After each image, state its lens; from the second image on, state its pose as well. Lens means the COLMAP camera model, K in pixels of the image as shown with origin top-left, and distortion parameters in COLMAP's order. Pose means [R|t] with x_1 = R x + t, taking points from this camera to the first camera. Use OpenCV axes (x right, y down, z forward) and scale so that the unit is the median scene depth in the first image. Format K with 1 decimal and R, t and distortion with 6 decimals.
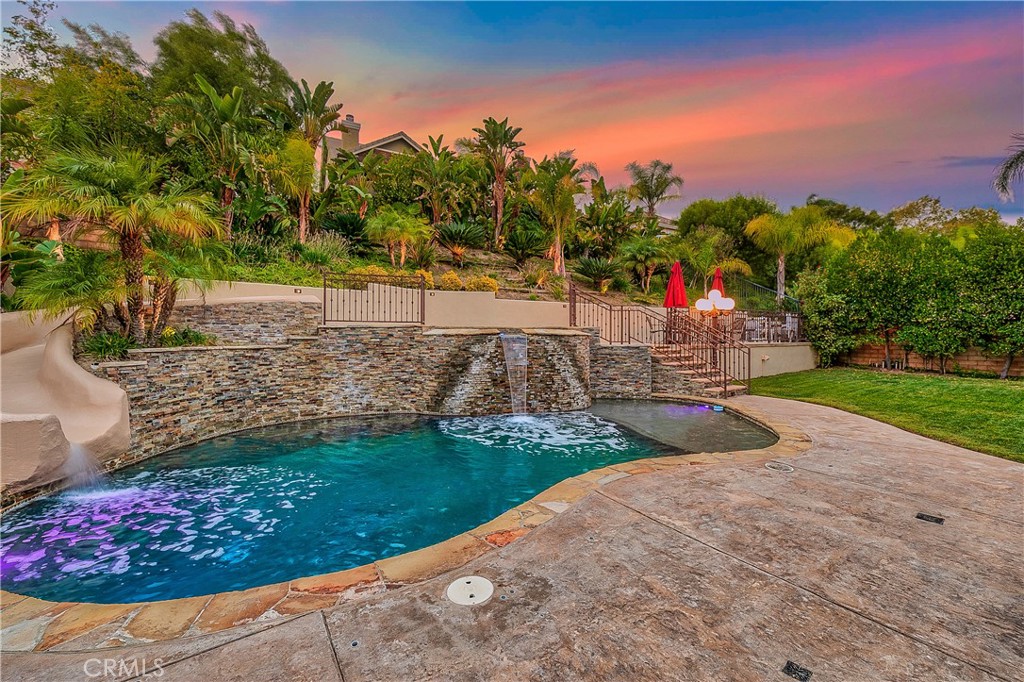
lens RADIAL K [[408.4, 0, 513.1], [0, 408.4, 337.8], [0, 0, 1]] dist [-0.001861, 0.000065]
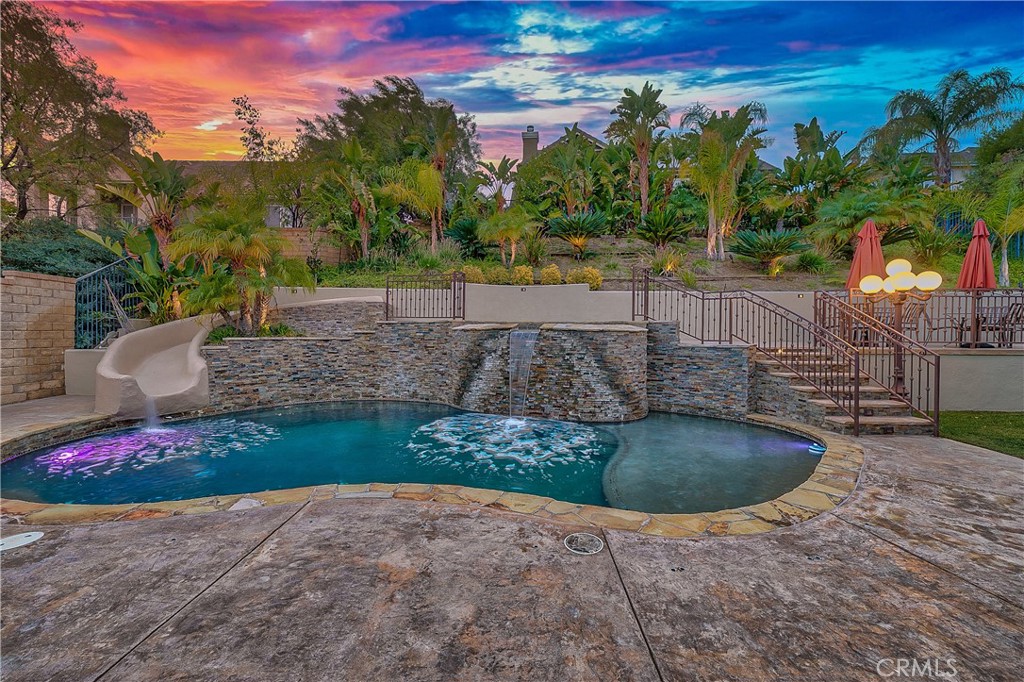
lens RADIAL K [[408.4, 0, 512.0], [0, 408.4, 337.7], [0, 0, 1]] dist [-0.001861, 0.000065]
pose [[0.830491, 0.014960, -0.556831, 0.481858], [-0.010483, 0.999882, 0.011228, -0.000262], [0.556934, -0.003488, 0.830550, 0.228000]]
